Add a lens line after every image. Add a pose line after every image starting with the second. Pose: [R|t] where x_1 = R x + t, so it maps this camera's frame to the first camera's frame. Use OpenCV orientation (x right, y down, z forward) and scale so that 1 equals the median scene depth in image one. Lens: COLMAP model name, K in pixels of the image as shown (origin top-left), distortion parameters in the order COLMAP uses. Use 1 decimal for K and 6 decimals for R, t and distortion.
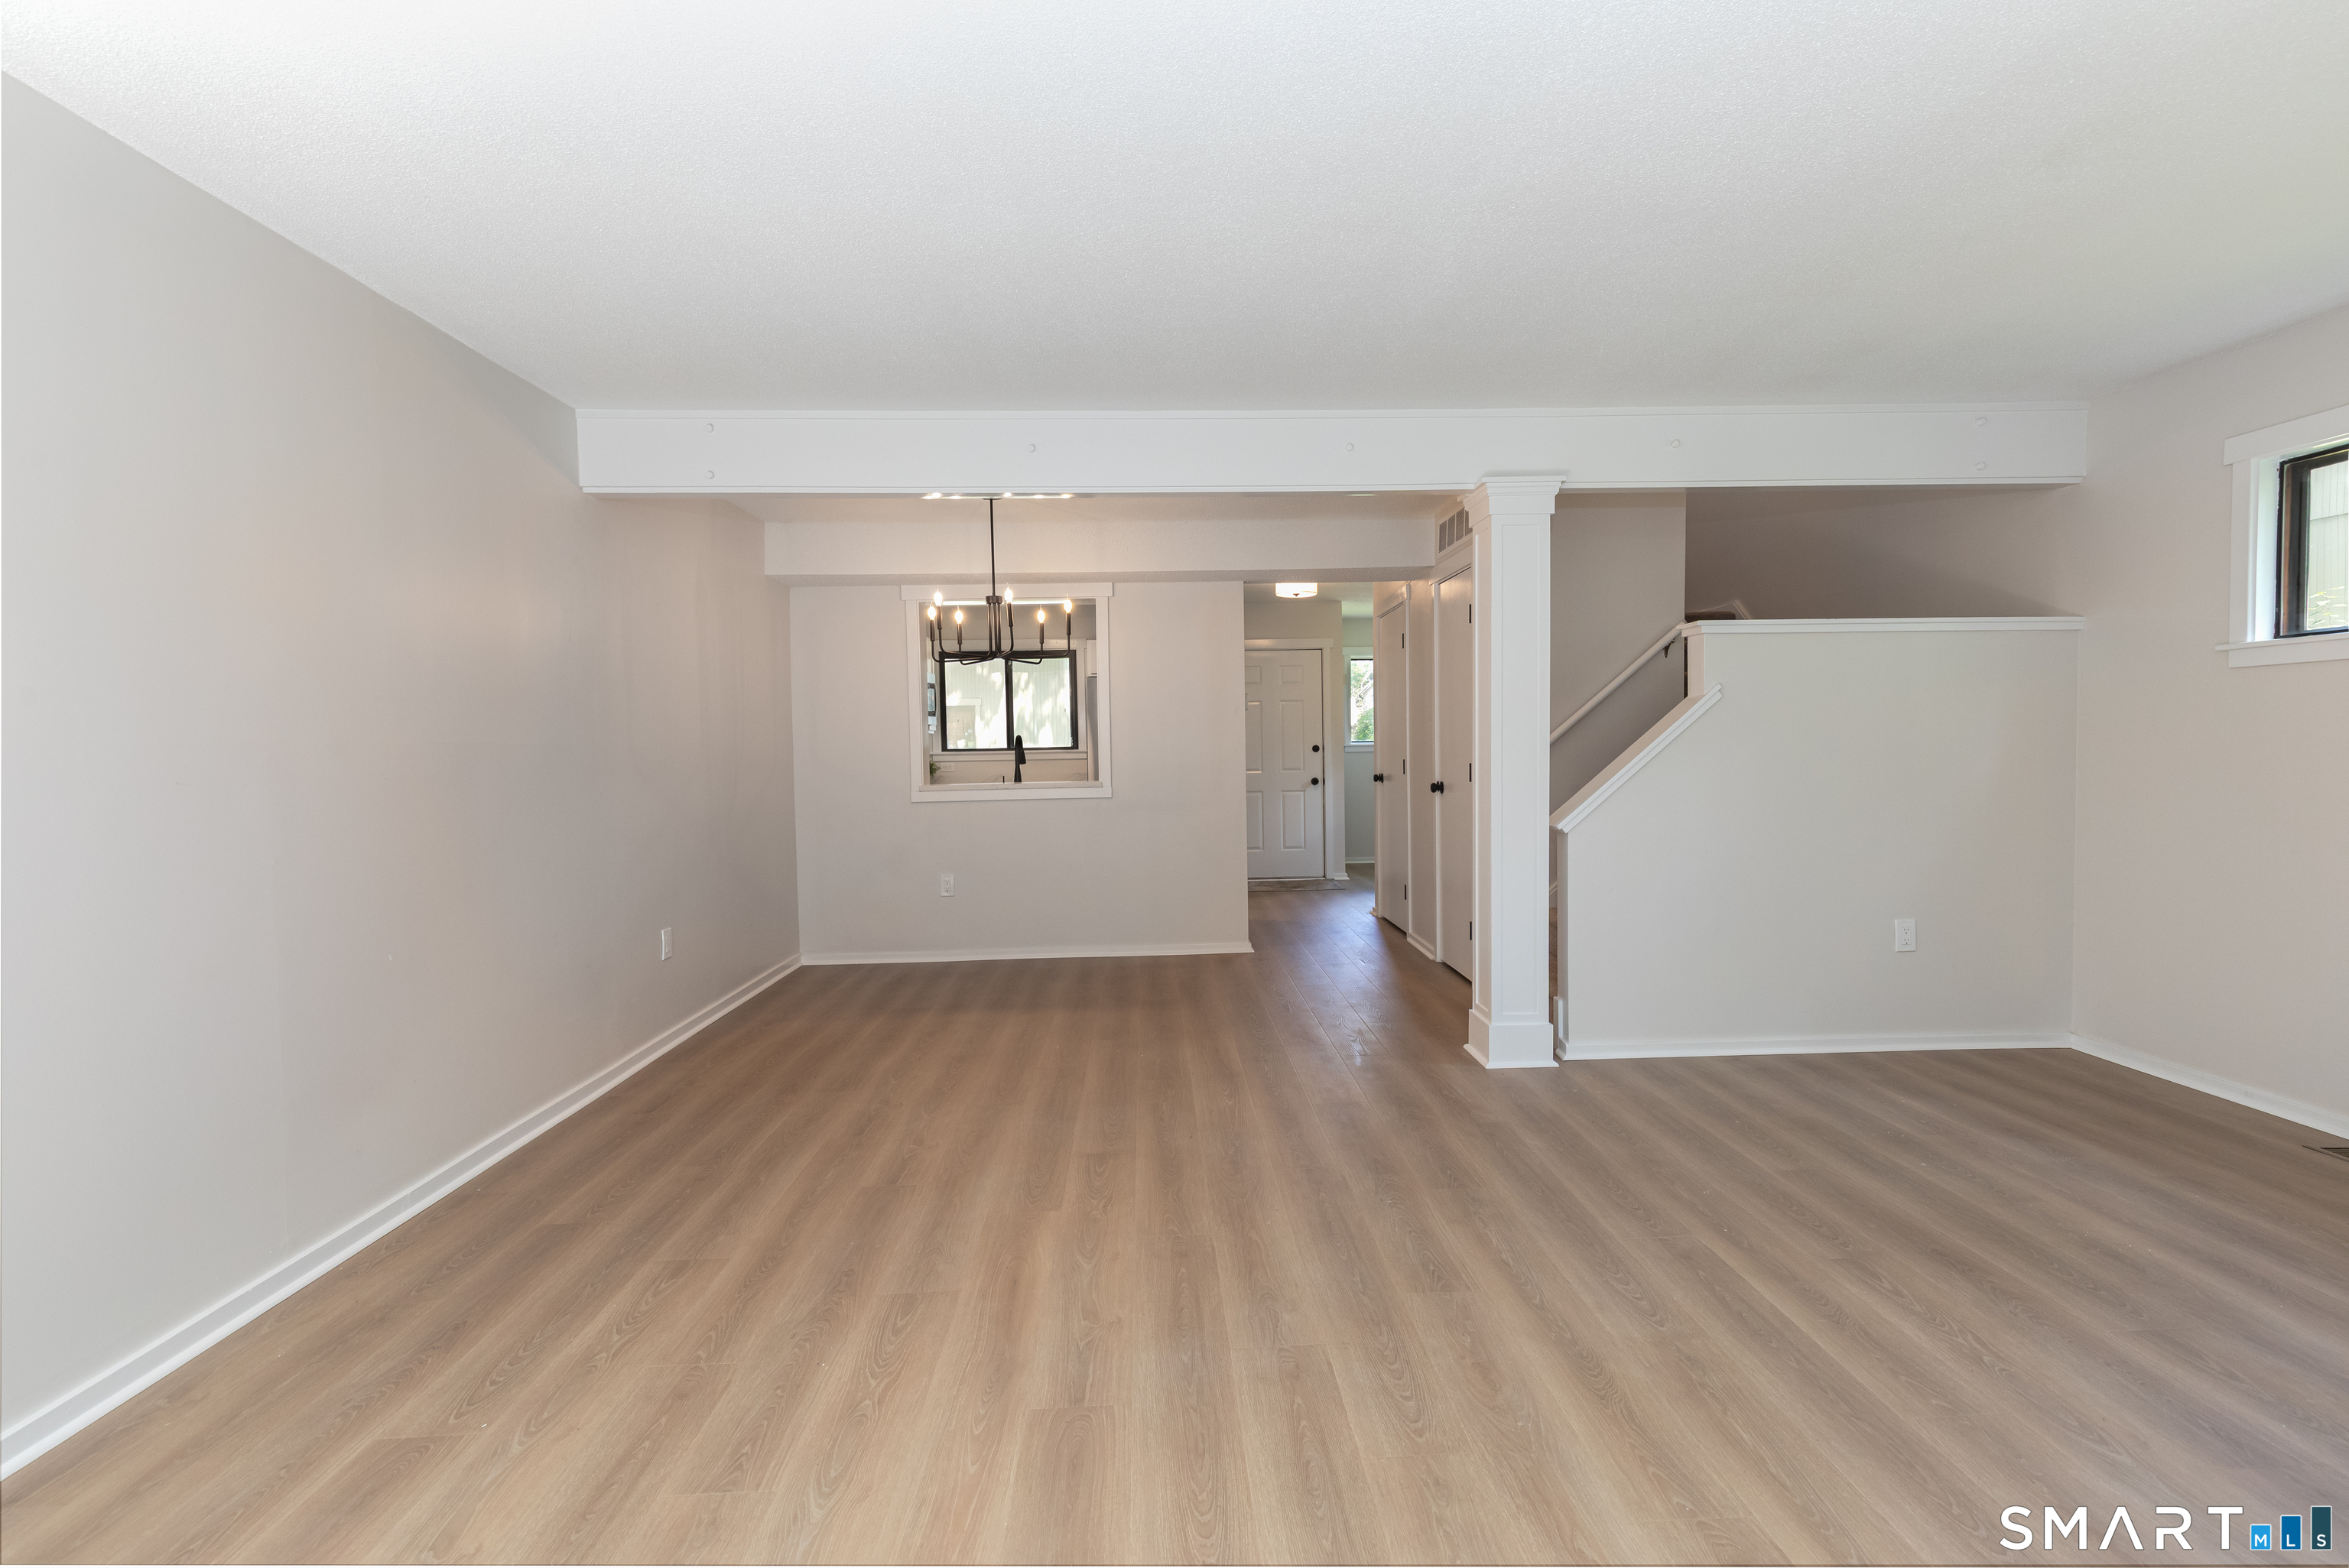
lens RADIAL K [[1055.2, 0, 1189.6], [0, 1055.2, 794.1], [0, 0, 1]] dist [0.002091, -0.000046]
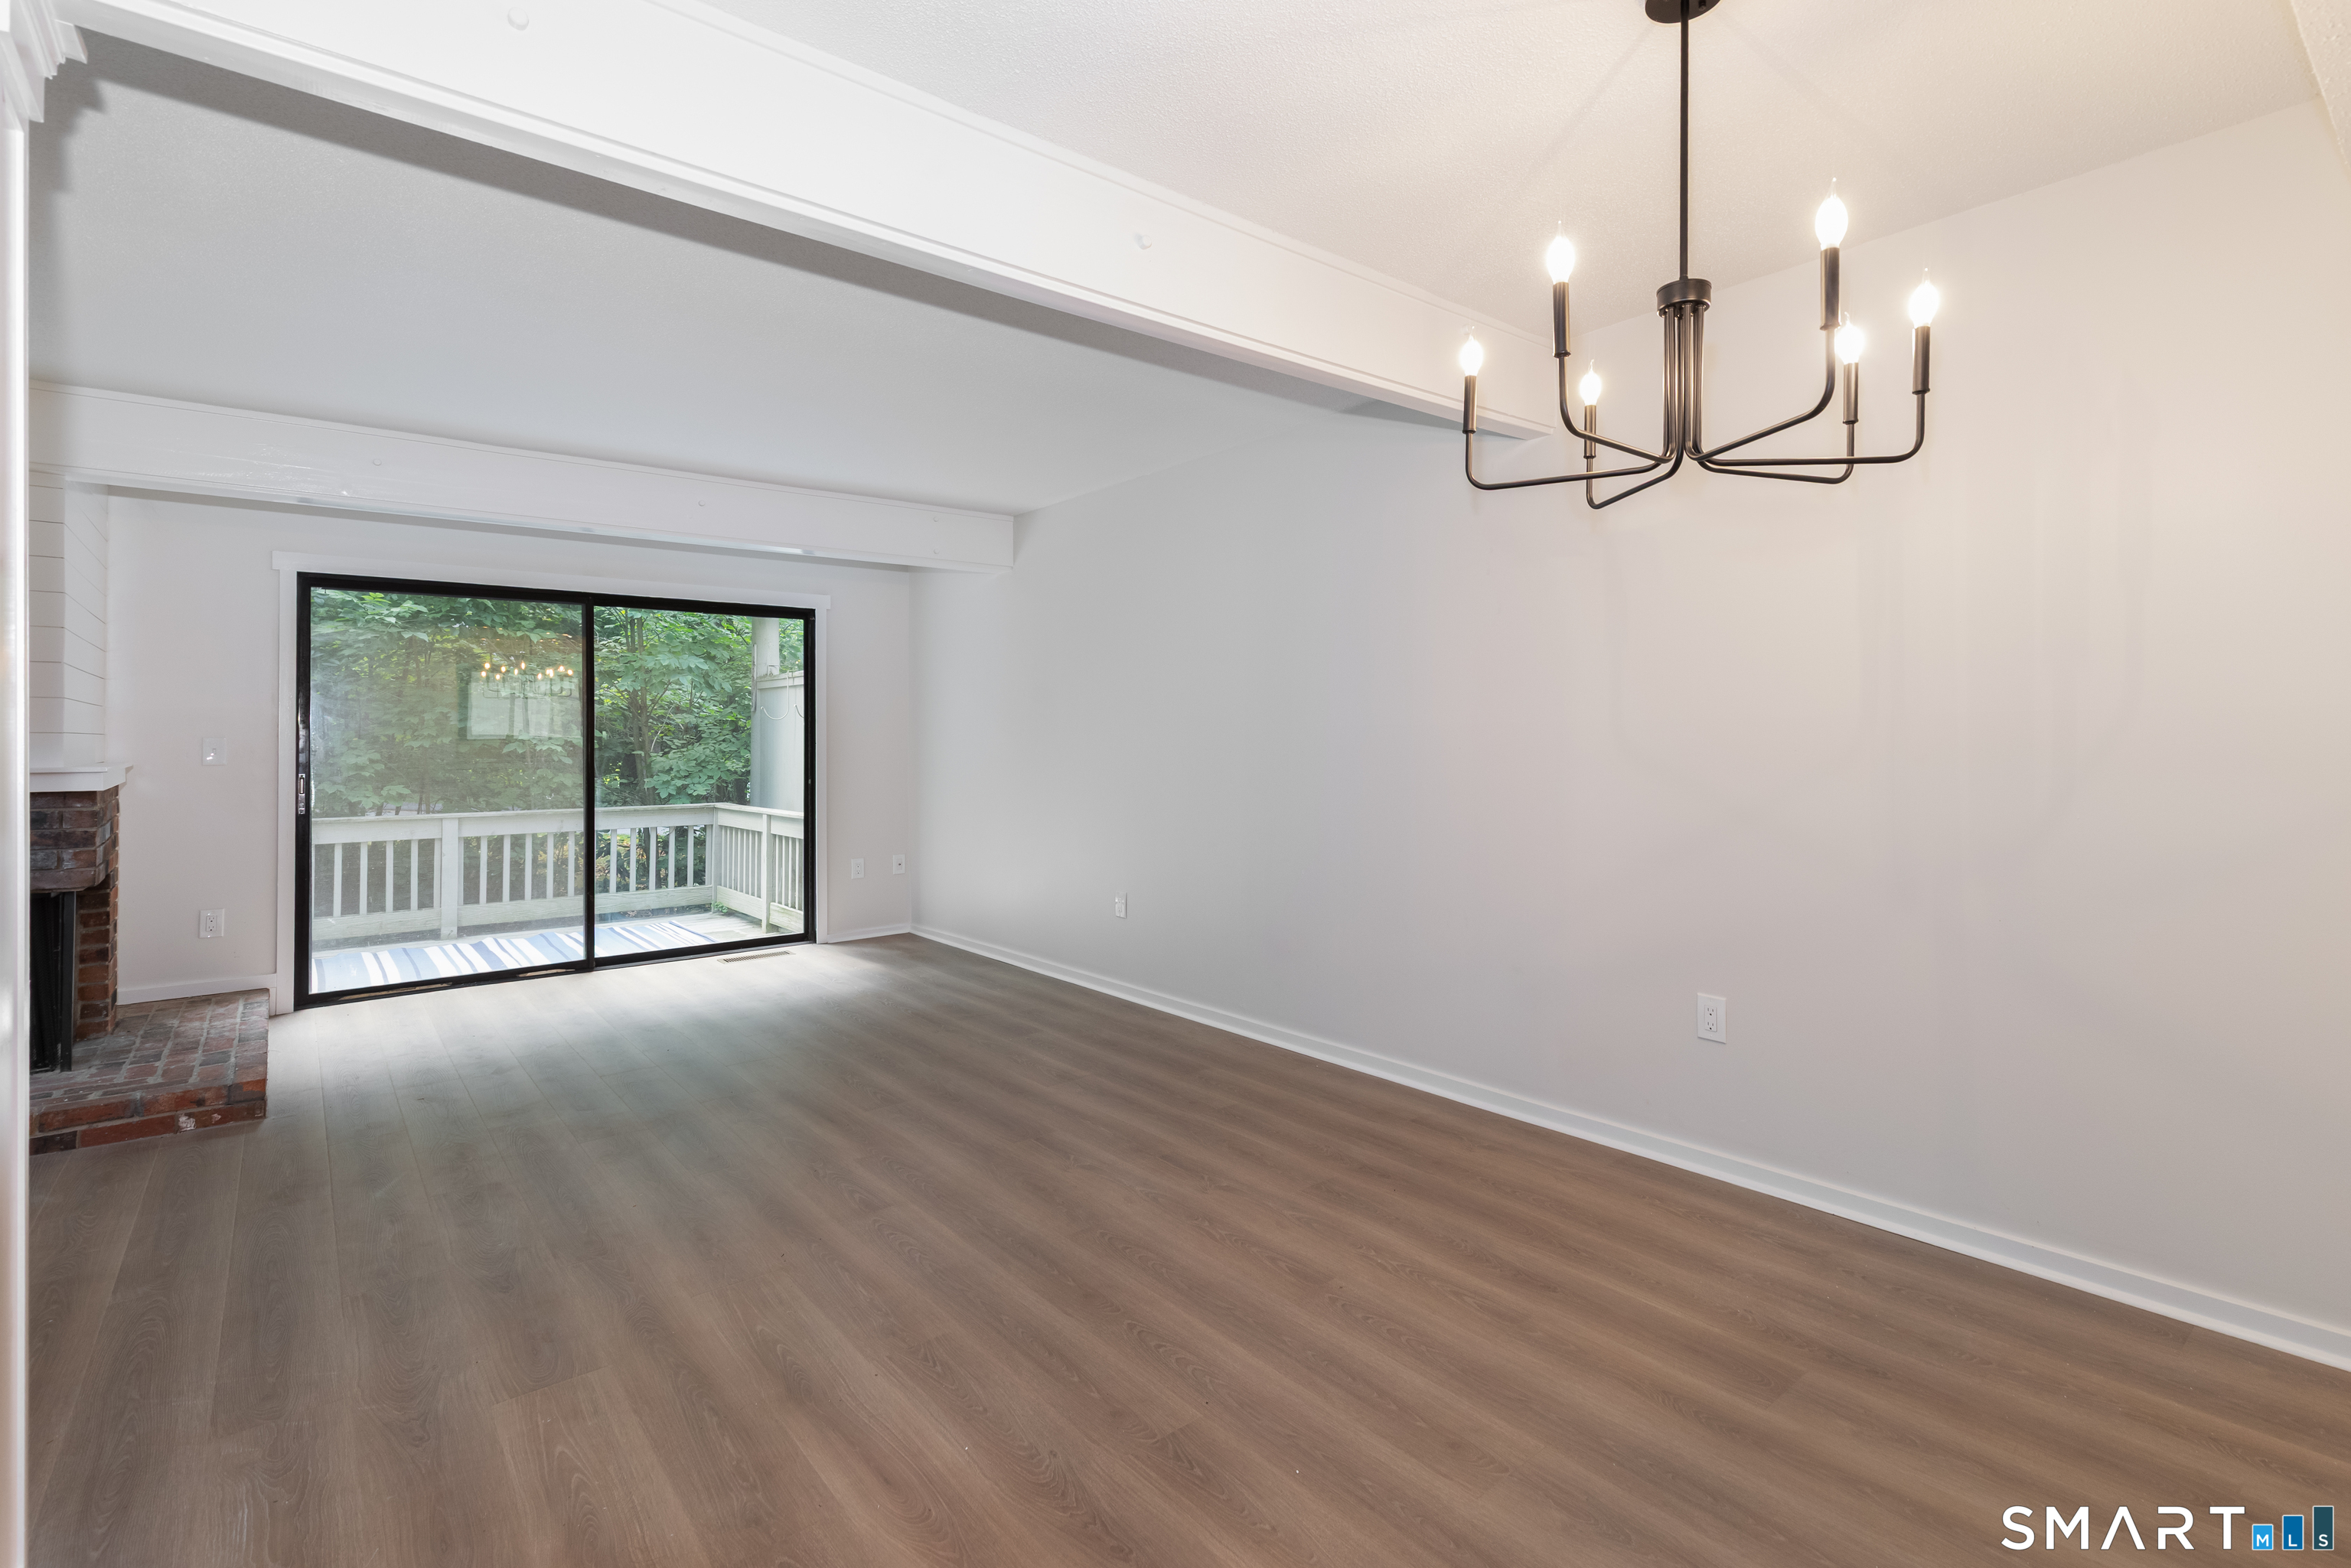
lens RADIAL K [[1105.8, 0, 1209.9], [0, 1105.8, 734.9], [0, 0, 1]] dist [0.003719, 0.000724]
pose [[-0.795509, 0.024804, -0.605433, 0.175167], [-0.001866, 0.999057, 0.043382, -0.065979], [0.605938, 0.035641, -0.794713, 1.373879]]
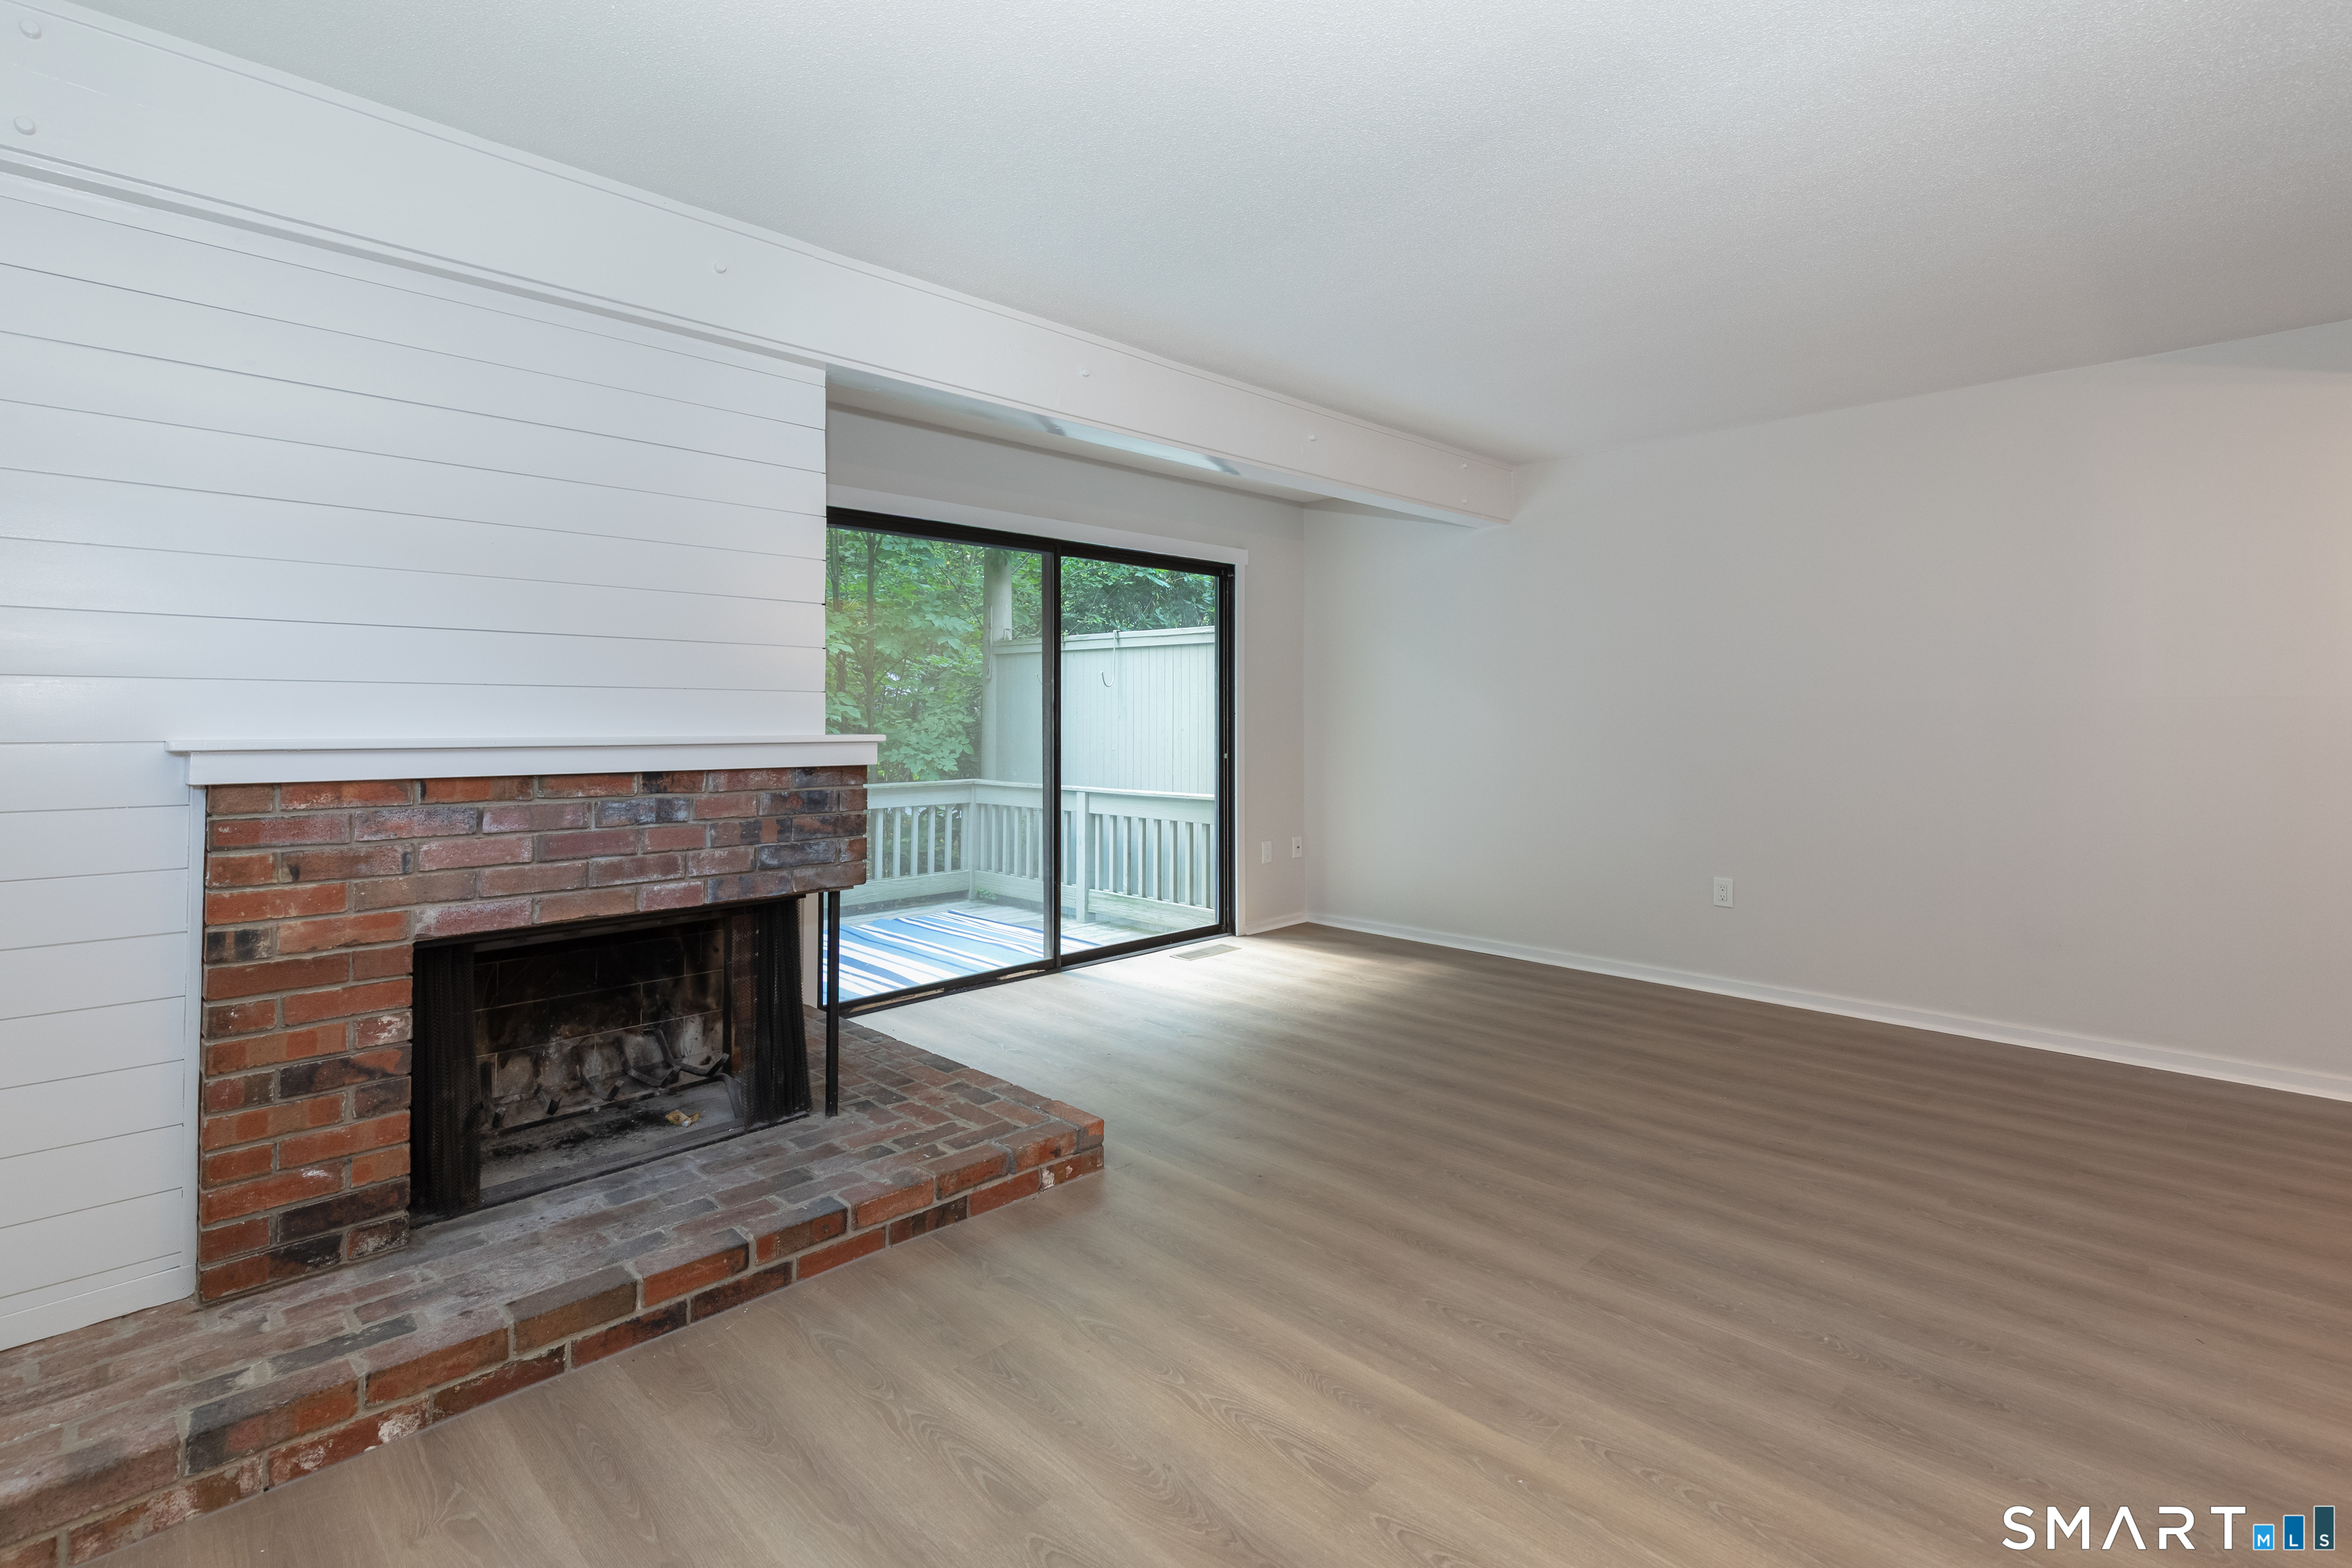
lens RADIAL K [[1113.3, 0, 1187.0], [0, 1113.3, 707.8], [0, 0, 1]] dist [0.011429, -0.000161]
pose [[-0.734317, 0.017822, -0.678573, 0.668438], [-0.013351, 0.999083, 0.040688, -0.050138], [0.678676, 0.038938, -0.733405, 0.807982]]
